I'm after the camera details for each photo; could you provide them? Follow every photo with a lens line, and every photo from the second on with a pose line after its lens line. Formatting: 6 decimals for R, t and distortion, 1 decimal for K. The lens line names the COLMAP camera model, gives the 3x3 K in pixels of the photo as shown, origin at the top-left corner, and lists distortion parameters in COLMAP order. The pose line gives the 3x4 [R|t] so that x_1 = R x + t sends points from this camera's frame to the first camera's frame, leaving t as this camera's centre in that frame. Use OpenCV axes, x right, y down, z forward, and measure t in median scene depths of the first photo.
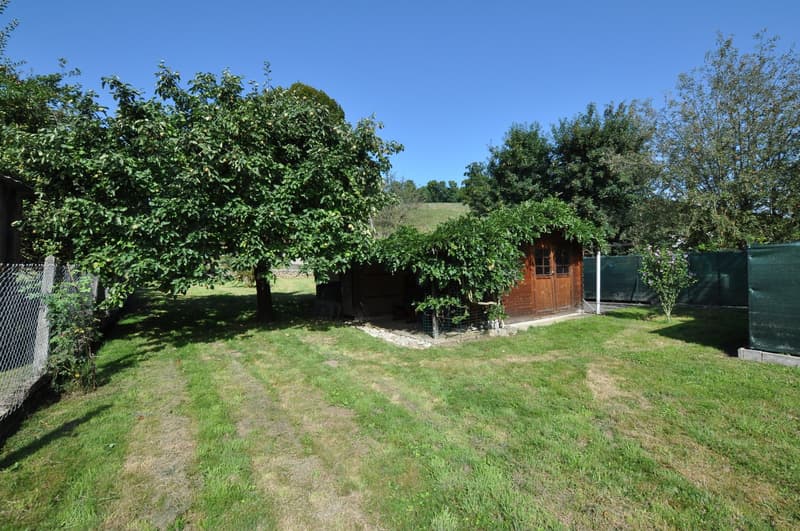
lens RADIAL K [[360.7, 0, 400.0], [0, 360.7, 265.5], [0, 0, 1]] dist [-0.015886, 0.000214]
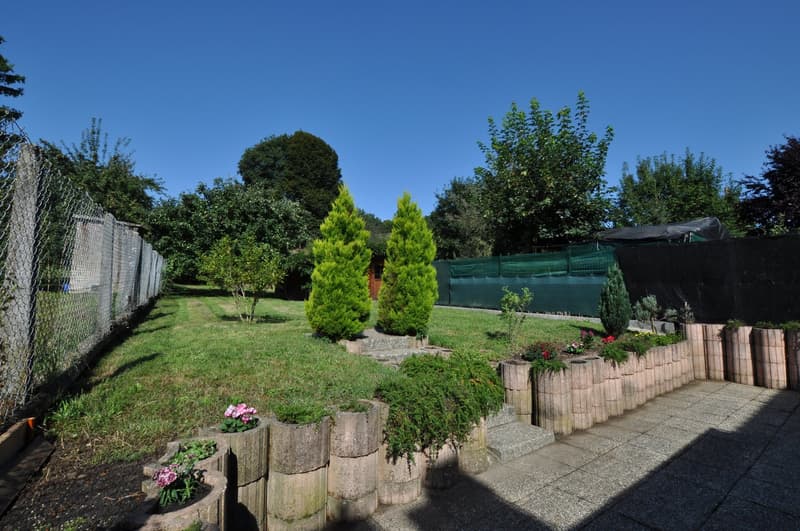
lens RADIAL K [[360.7, 0, 400.0], [0, 360.7, 265.5], [0, 0, 1]] dist [-0.015886, 0.000214]
pose [[0.998892, 0.042282, -0.020680, 0.763391], [-0.043658, 0.996494, -0.071373, 0.123903], [0.017590, 0.072196, 0.997235, -1.363207]]
